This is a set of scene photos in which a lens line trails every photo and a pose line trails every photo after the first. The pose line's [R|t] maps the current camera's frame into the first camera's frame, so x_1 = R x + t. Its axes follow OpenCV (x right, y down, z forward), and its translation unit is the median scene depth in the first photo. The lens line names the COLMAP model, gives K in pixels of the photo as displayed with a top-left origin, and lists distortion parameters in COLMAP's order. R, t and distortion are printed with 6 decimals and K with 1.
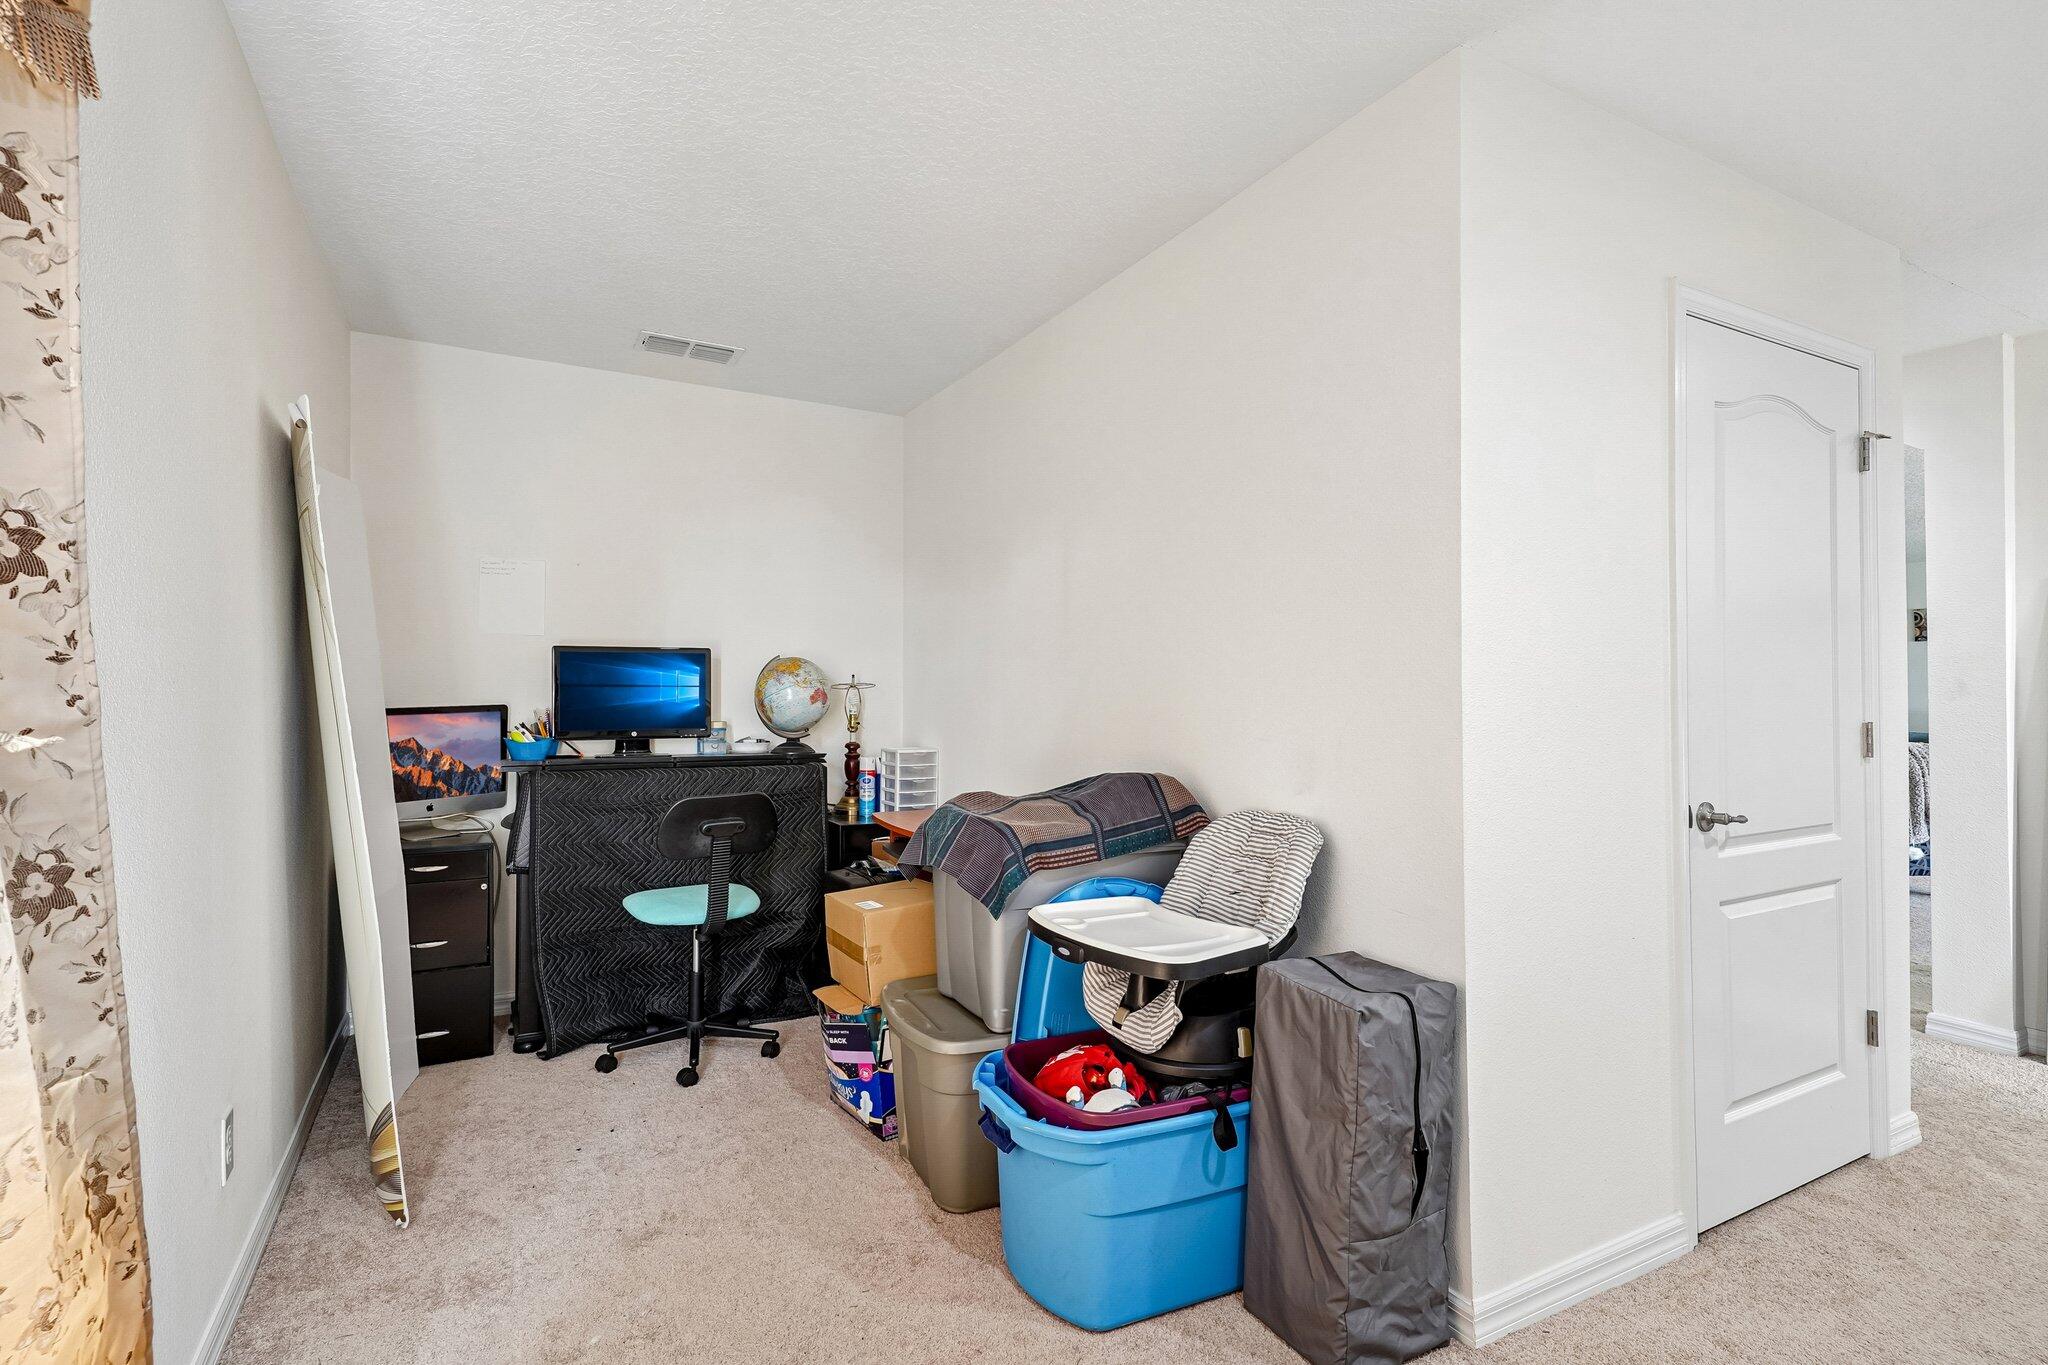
lens RADIAL K [[988.5, 0, 1024.0], [0, 988.5, 682.5], [0, 0, 1]] dist [0.002392, 0.000005]
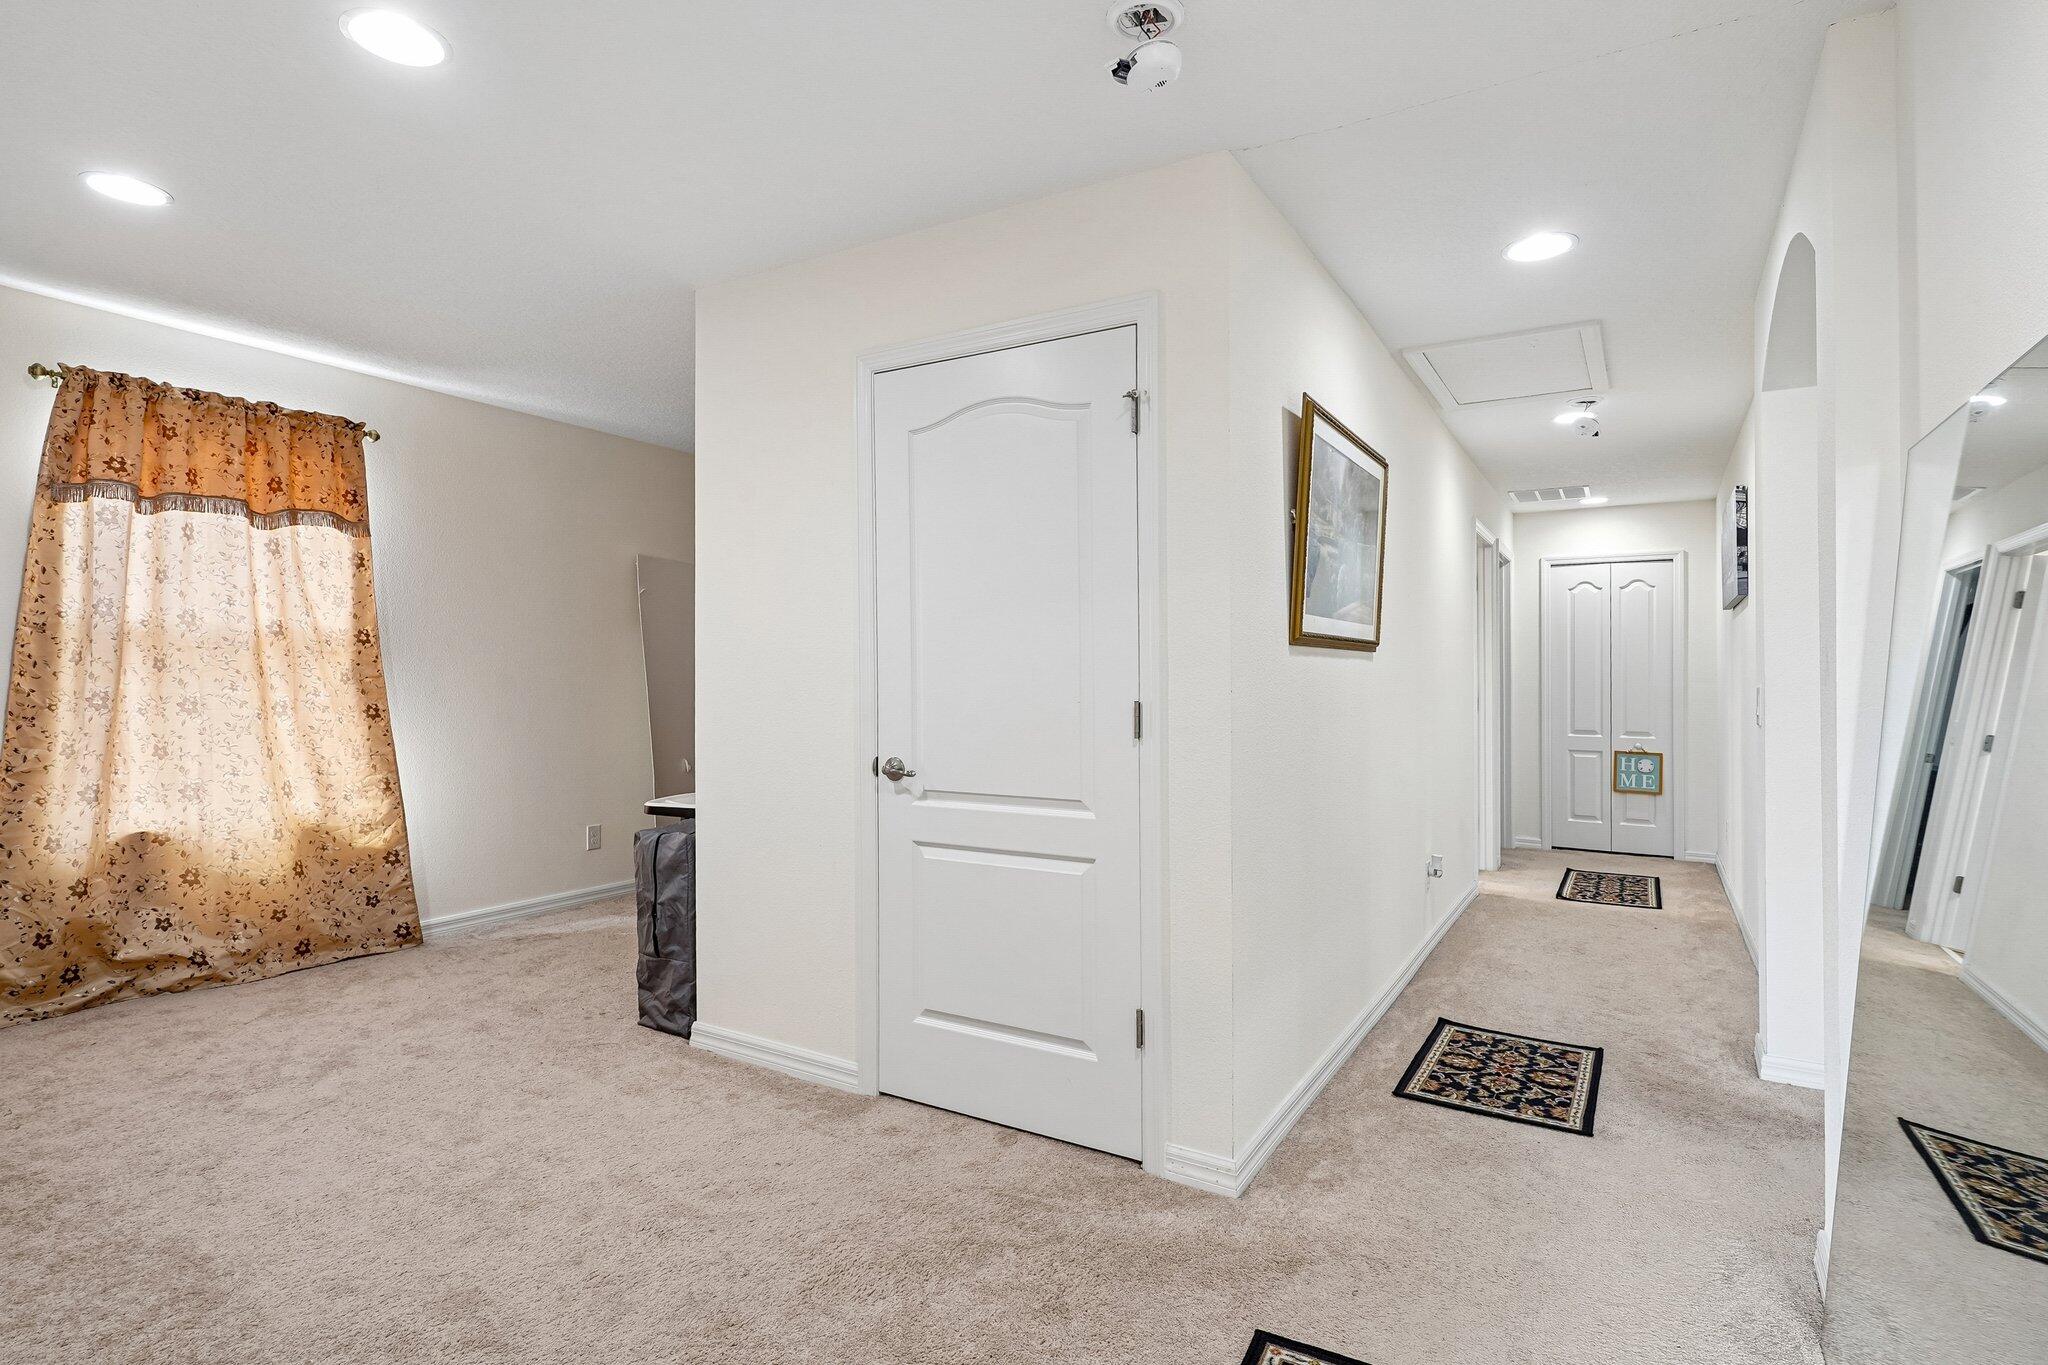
lens RADIAL K [[1024.6, 0, 979.4], [0, 1024.6, 672.5], [0, 0, 1]] dist [0.002281, 0.001061]
pose [[0.499591, -0.002160, -0.866259, 1.888613], [0.001306, 0.999998, -0.001740, 0.015409], [0.866260, -0.000262, 0.499593, 0.446790]]
